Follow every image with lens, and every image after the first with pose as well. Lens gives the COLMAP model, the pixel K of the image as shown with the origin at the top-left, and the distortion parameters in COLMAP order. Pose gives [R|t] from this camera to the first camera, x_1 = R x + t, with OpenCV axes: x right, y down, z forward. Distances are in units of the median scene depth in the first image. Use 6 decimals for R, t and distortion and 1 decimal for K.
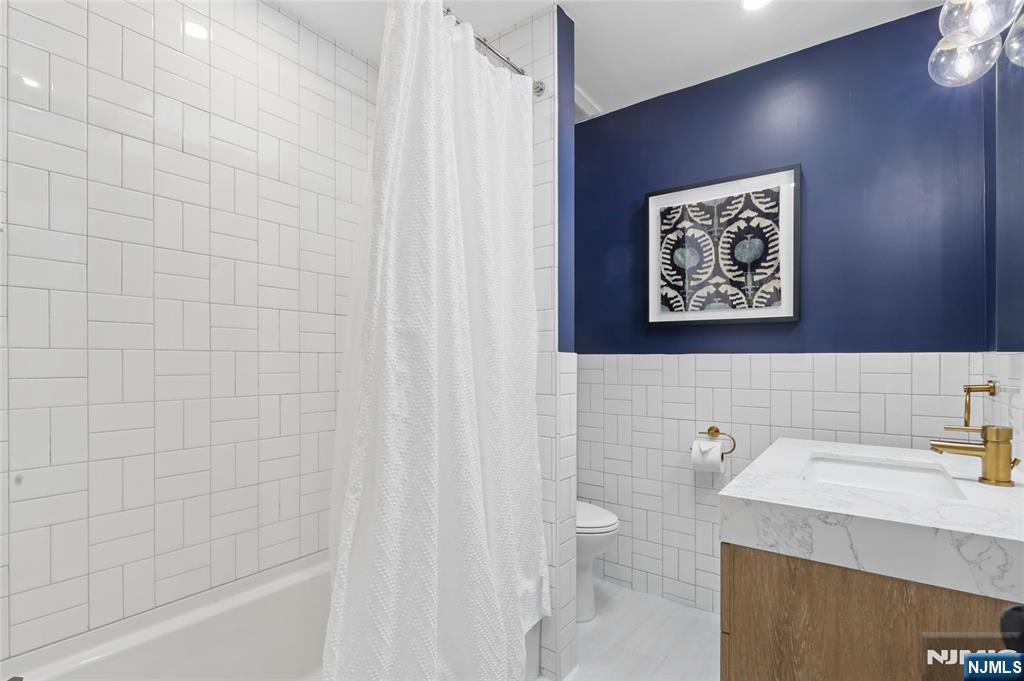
lens RADIAL K [[466.2, 0, 517.3], [0, 466.2, 360.6], [0, 0, 1]] dist [-0.004459, 0.000432]
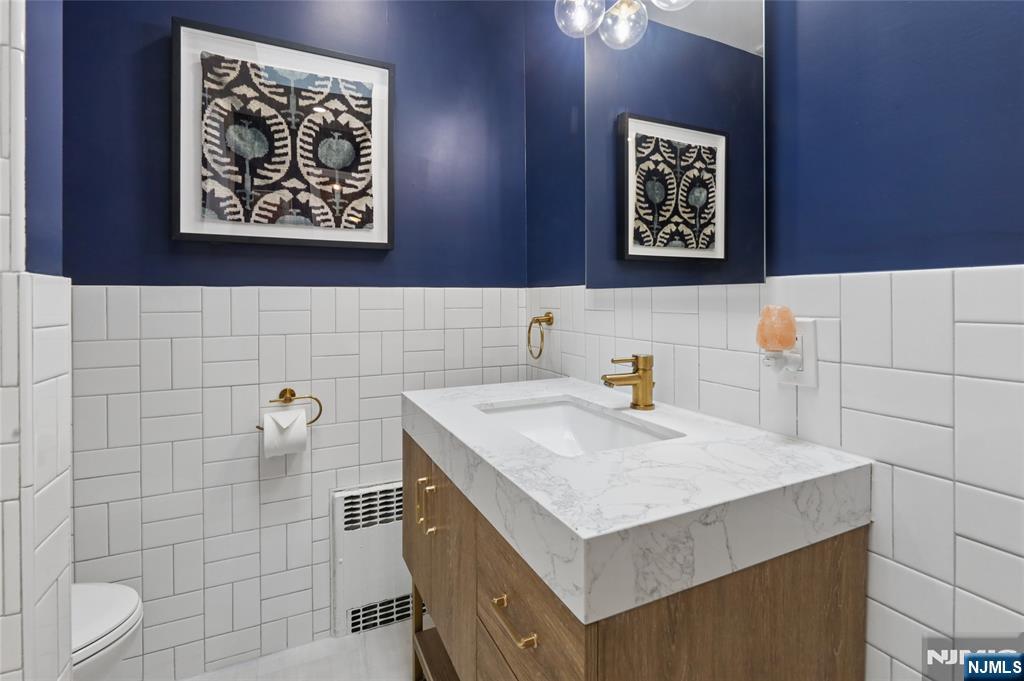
lens RADIAL K [[466.2, 0, 488.7], [0, 466.2, 296.0], [0, 0, 1]] dist [-0.004459, 0.000432]
pose [[0.500707, -0.000746, 0.865617, -0.043679], [0.004236, 0.999990, -0.001589, 0.002541], [-0.865607, 0.004463, 0.500705, 0.393619]]
